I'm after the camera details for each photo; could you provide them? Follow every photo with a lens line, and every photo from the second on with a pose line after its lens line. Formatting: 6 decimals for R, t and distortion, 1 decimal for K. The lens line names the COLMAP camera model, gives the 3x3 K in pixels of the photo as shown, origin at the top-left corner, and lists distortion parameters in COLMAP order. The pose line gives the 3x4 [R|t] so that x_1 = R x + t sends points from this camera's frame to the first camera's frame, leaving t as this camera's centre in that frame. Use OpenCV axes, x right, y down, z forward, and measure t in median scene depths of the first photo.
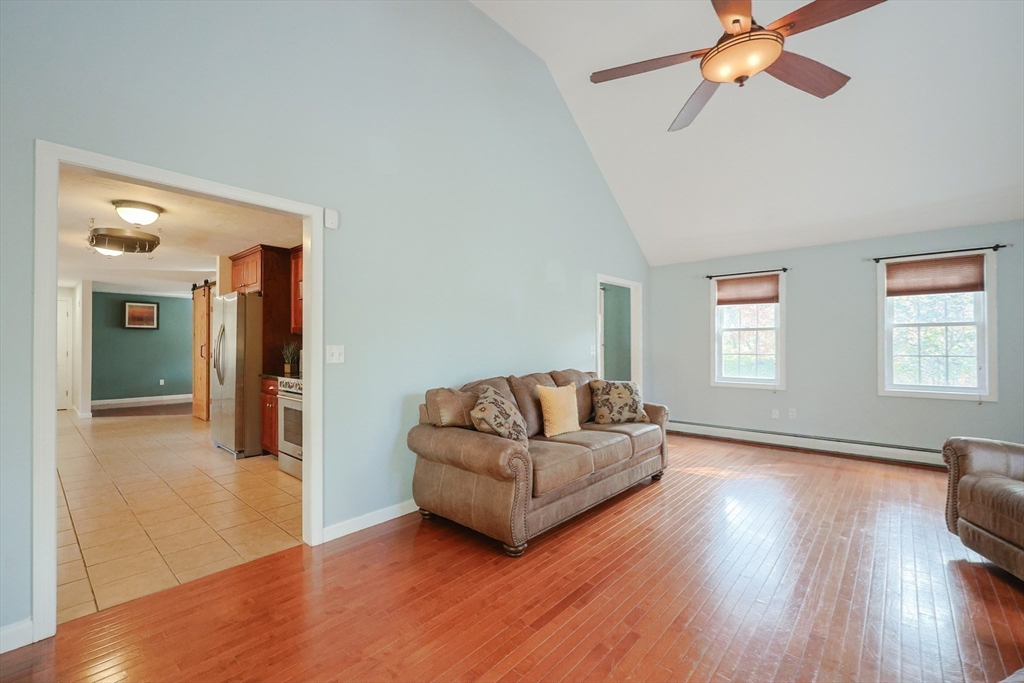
lens RADIAL K [[437.7, 0, 512.0], [0, 437.7, 341.5], [0, 0, 1]] dist [-0.002220, -0.000185]
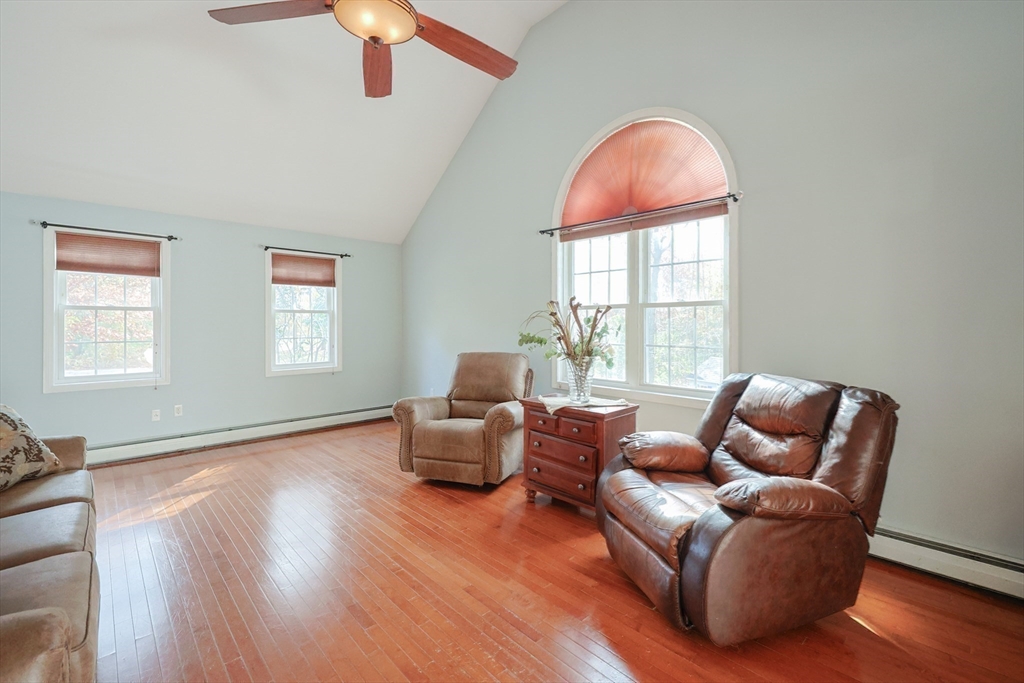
lens RADIAL K [[446.4, 0, 517.9], [0, 446.4, 326.4], [0, 0, 1]] dist [-0.000867, -0.000159]
pose [[0.083325, -0.004205, 0.996514, -0.236924], [-0.009063, 0.999947, 0.004977, -0.012125], [-0.996481, -0.009446, 0.083282, 0.399115]]
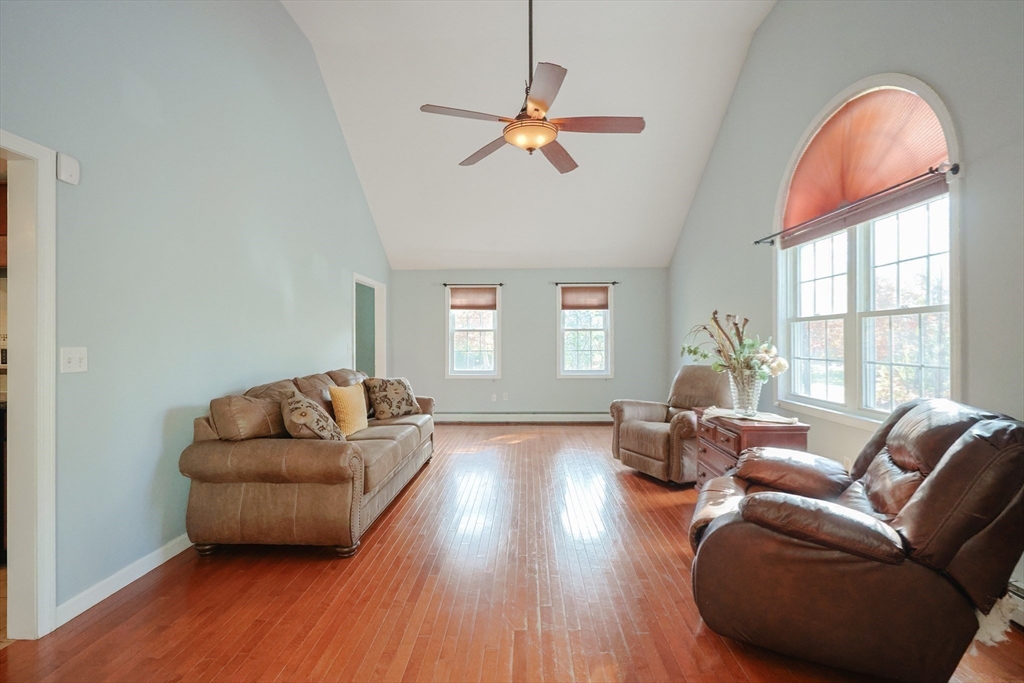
lens RADIAL K [[436.9, 0, 512.0], [0, 436.9, 341.5], [0, 0, 1]] dist [-0.000623, -0.000199]
pose [[0.768211, 0.000436, 0.640197, -0.247821], [-0.005229, 0.999971, 0.005593, -0.006979], [-0.640175, -0.007644, 0.768191, -0.005913]]
